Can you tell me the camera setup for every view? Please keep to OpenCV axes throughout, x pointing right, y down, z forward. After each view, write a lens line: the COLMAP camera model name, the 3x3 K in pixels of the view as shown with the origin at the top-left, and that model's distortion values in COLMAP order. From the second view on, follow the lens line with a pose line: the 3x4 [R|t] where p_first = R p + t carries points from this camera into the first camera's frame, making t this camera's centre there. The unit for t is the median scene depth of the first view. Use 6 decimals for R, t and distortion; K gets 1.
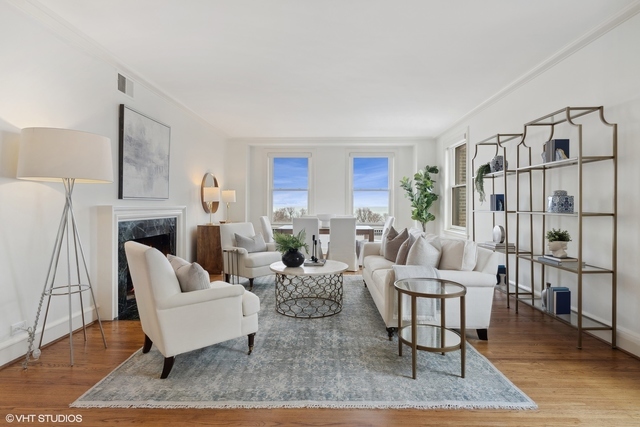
lens RADIAL K [[325.1, 0, 320.0], [0, 325.1, 213.5], [0, 0, 1]] dist [-0.005342, -0.000482]
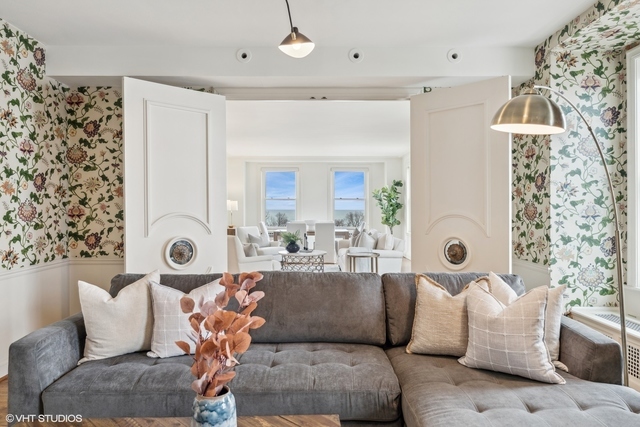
lens RADIAL K [[414.6, 0, 320.0], [0, 414.6, 213.5], [0, 0, 1]] dist [0.000027, -0.000004]
pose [[0.998924, -0.003185, 0.046268, -0.037623], [0.003802, 0.999905, -0.013251, -0.003143], [-0.046222, 0.013413, 0.998841, -0.964198]]
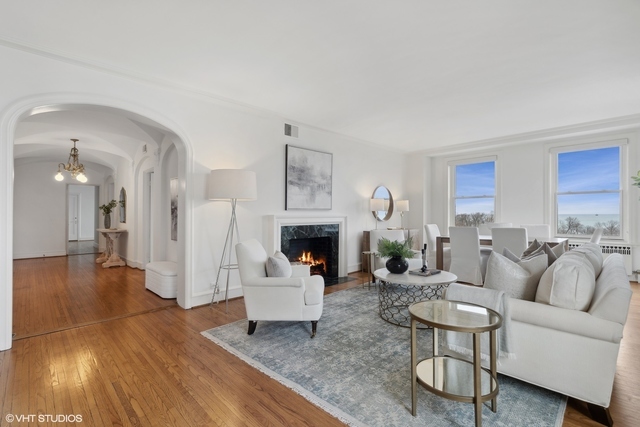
lens RADIAL K [[295.0, 0, 320.0], [0, 295.0, 213.5], [0, 0, 1]] dist [-0.002989, -0.000181]
pose [[0.724102, -0.009348, -0.689630, 0.348214], [-0.009940, 0.999663, -0.023987, 0.000212], [0.689622, 0.024224, 0.723765, 0.137777]]
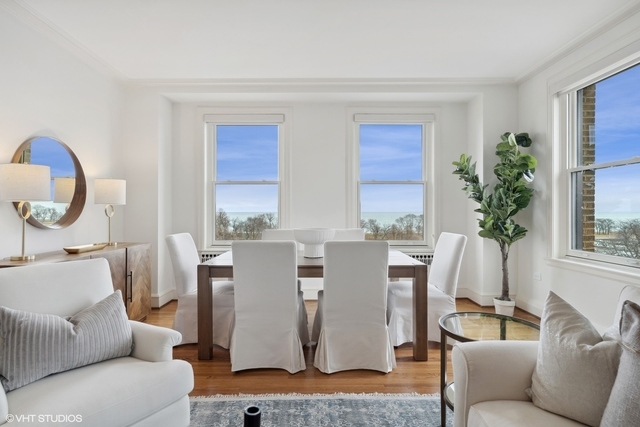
lens RADIAL K [[345.9, 0, 307.0], [0, 345.9, 212.5], [0, 0, 1]] dist [0.002904, 0.000313]
pose [[0.999788, -0.003741, 0.020248, -0.000523], [0.004166, 0.999772, -0.020950, -0.017417], [-0.020165, 0.021030, 0.999575, 0.810919]]
